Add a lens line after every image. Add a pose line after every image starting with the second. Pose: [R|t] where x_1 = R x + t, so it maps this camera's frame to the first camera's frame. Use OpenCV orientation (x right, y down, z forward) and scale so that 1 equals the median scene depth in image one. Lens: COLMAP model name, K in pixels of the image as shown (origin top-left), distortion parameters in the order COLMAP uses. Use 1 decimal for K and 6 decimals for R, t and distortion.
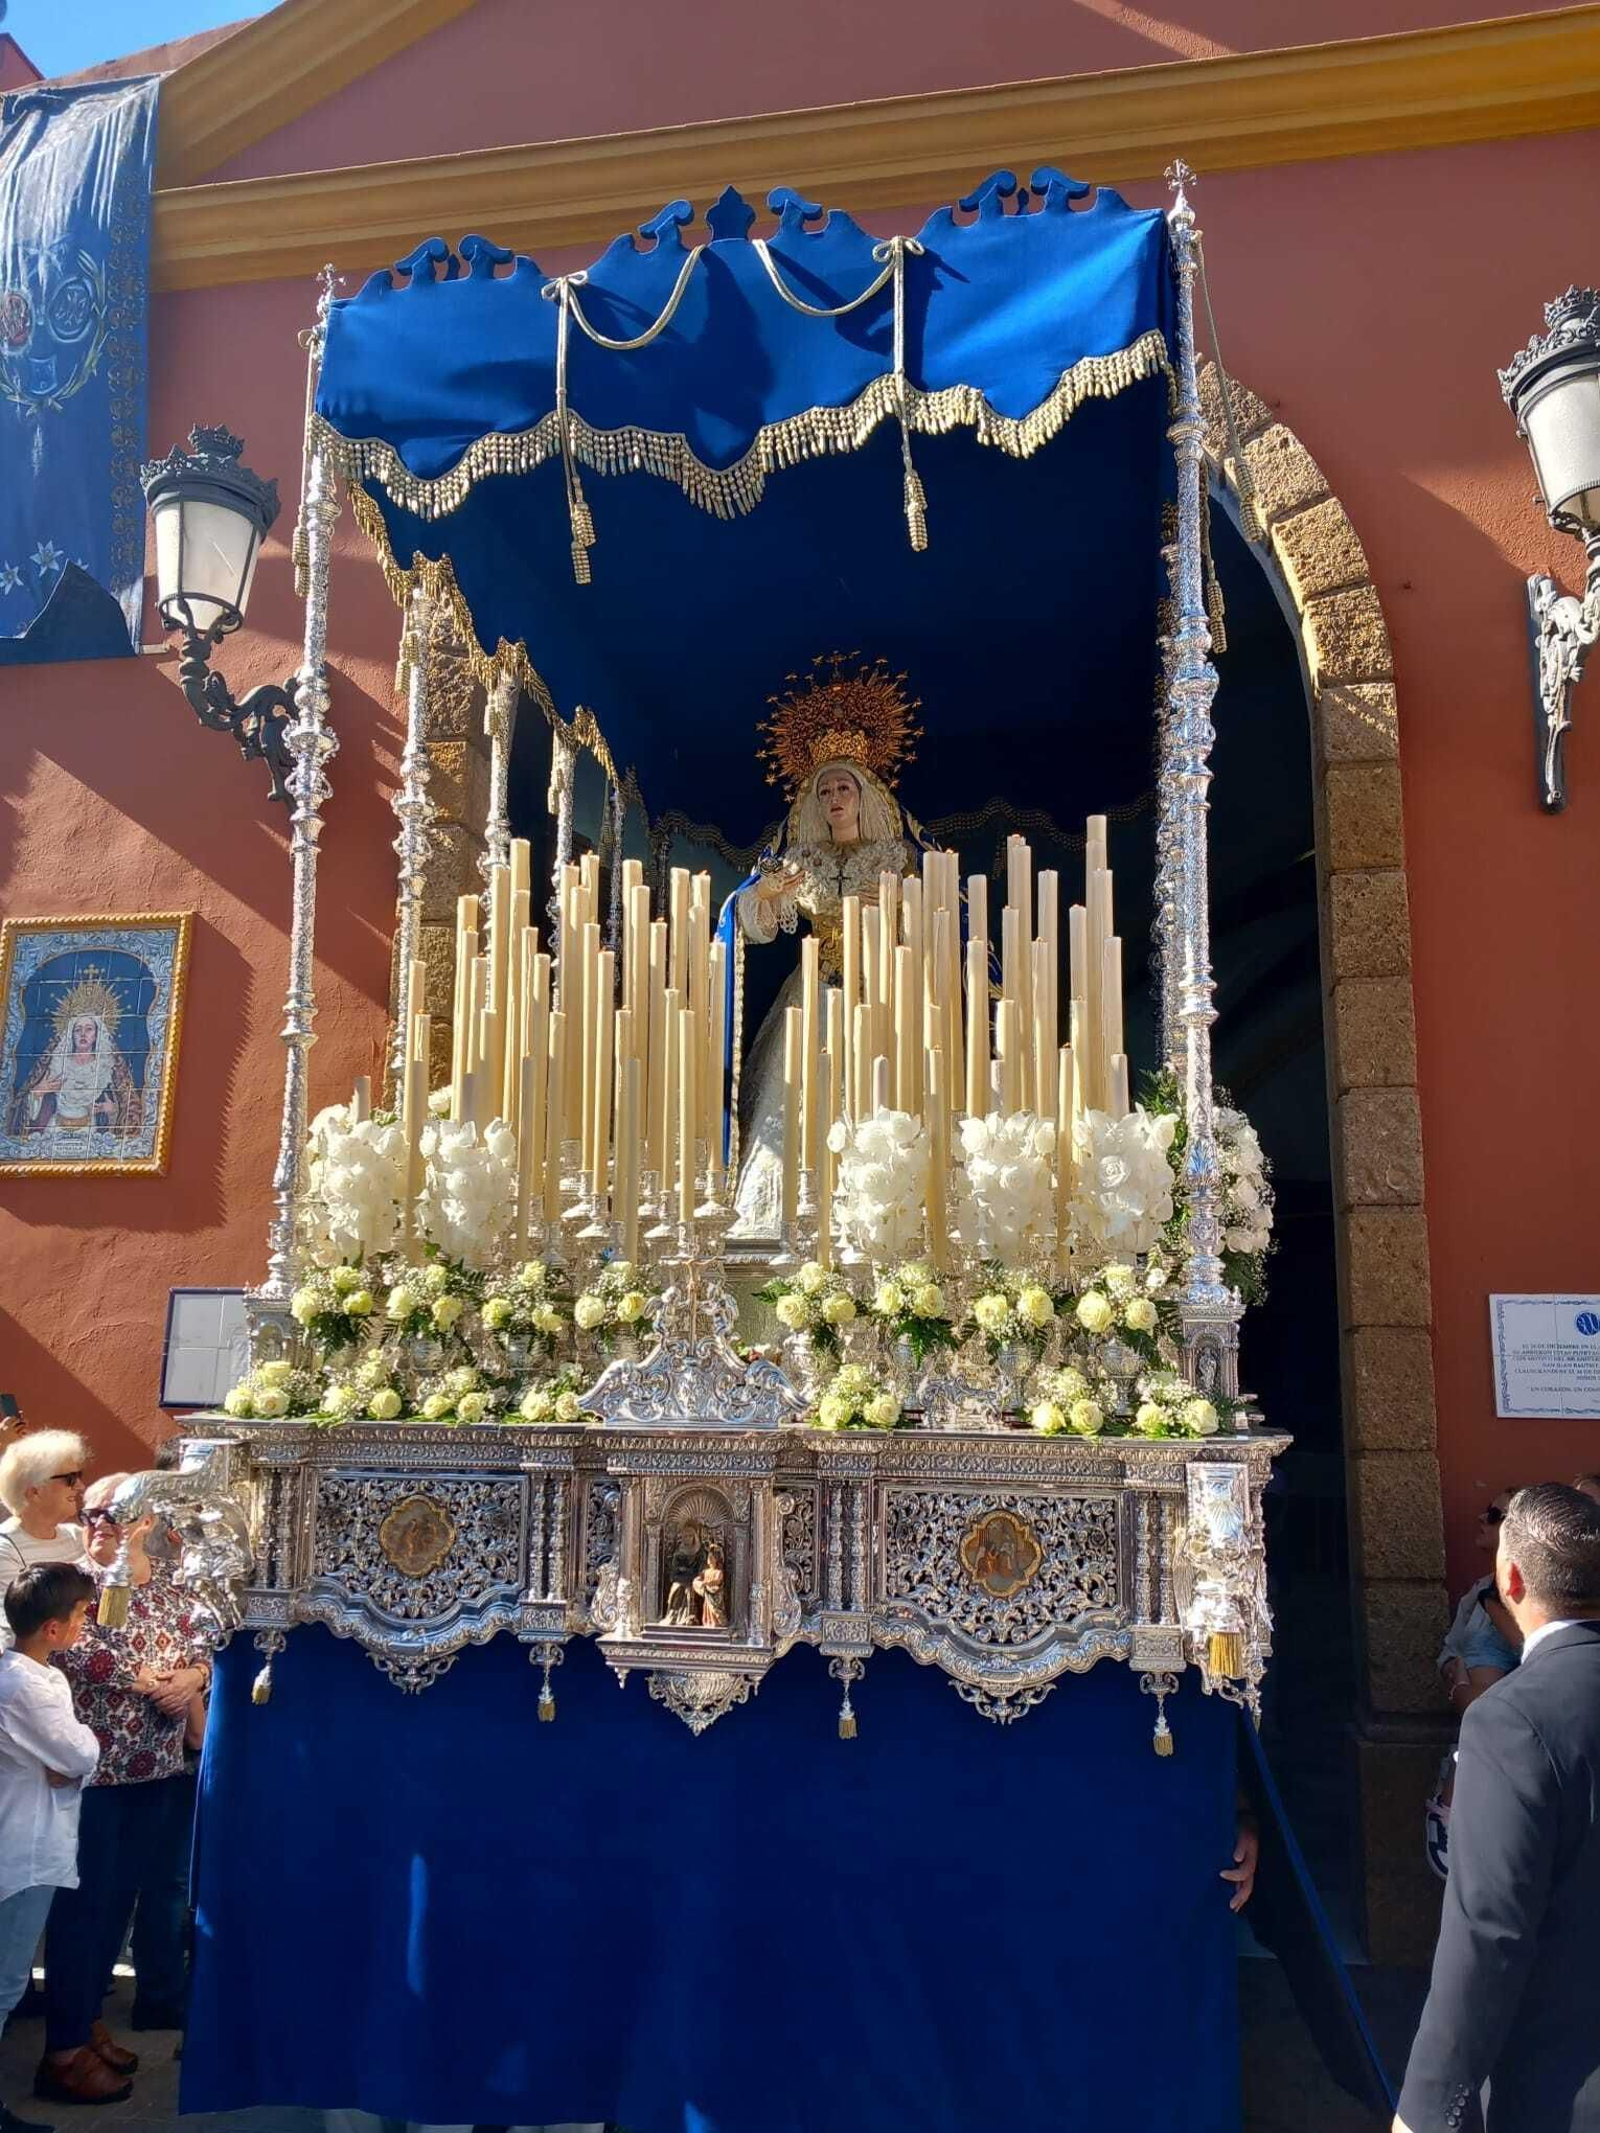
lens RADIAL K [[1675.2, 0, 744.2], [0, 1675.2, 1058.1], [0, 0, 1]] dist [-0.019732, -0.007242]
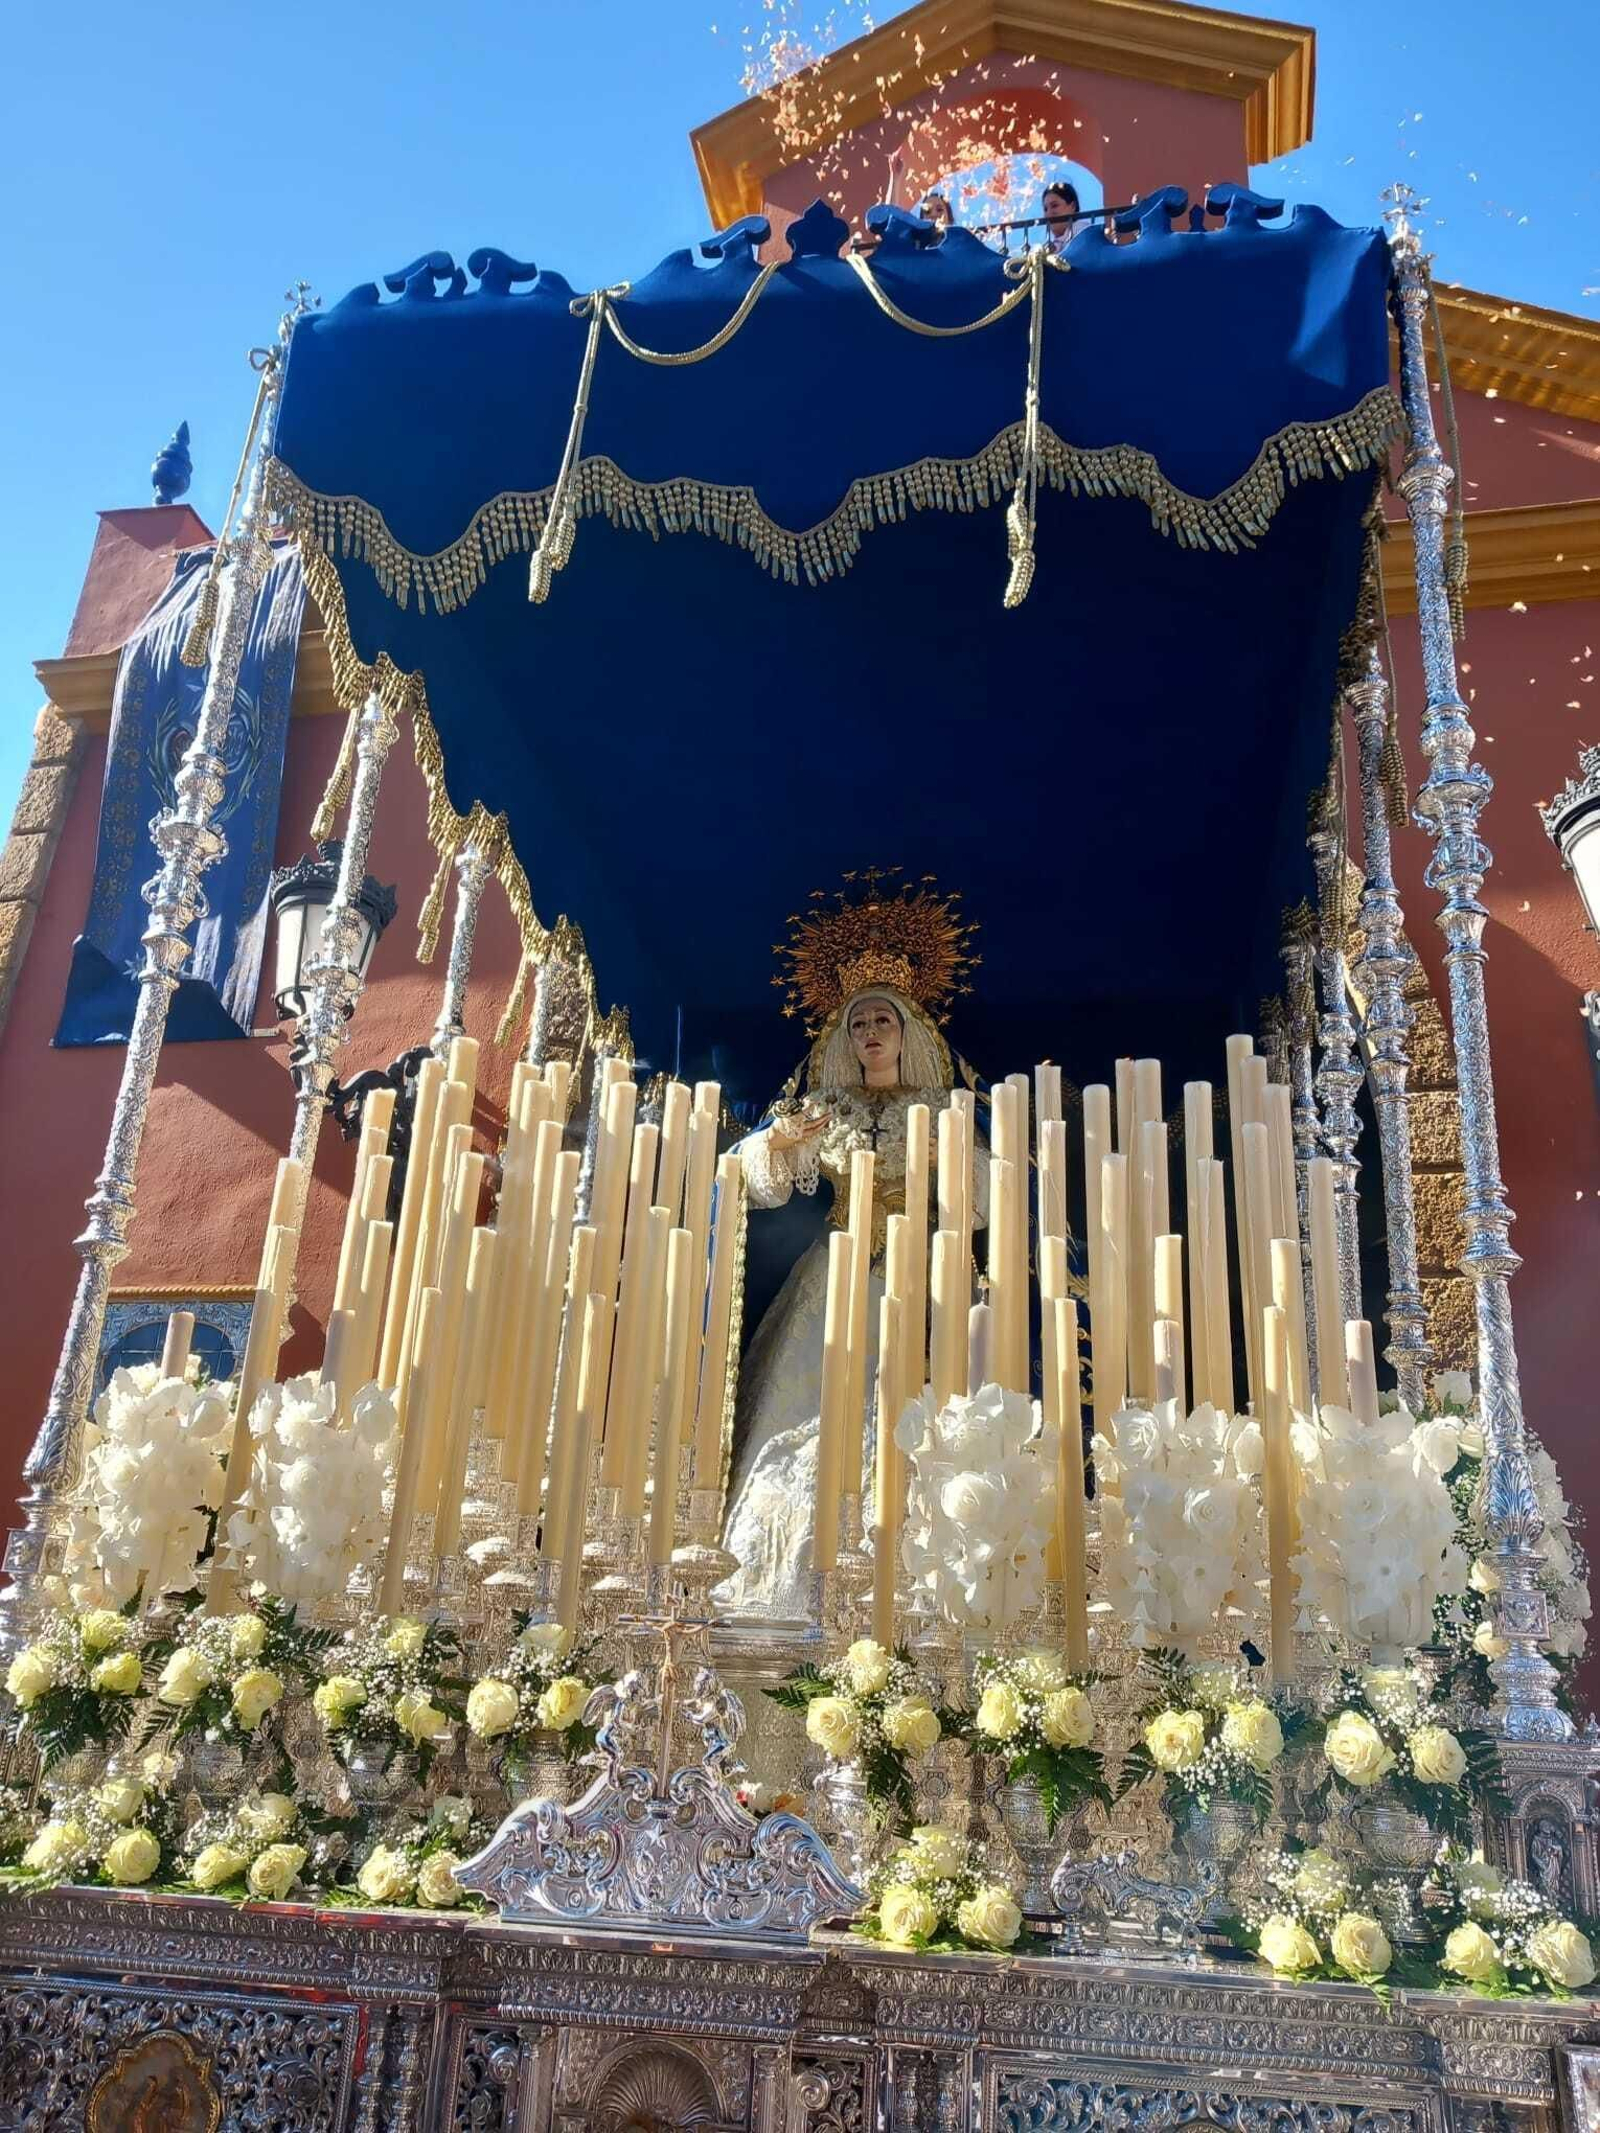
lens RADIAL K [[1675.2, 0, 744.2], [0, 1675.2, 1058.1], [0, 0, 1]] dist [-0.019732, -0.007242]
pose [[0.998527, 0.052826, 0.012349, -0.022164], [-0.048790, 0.973977, -0.221332, 0.053334], [-0.023720, 0.220404, 0.975120, 0.367943]]
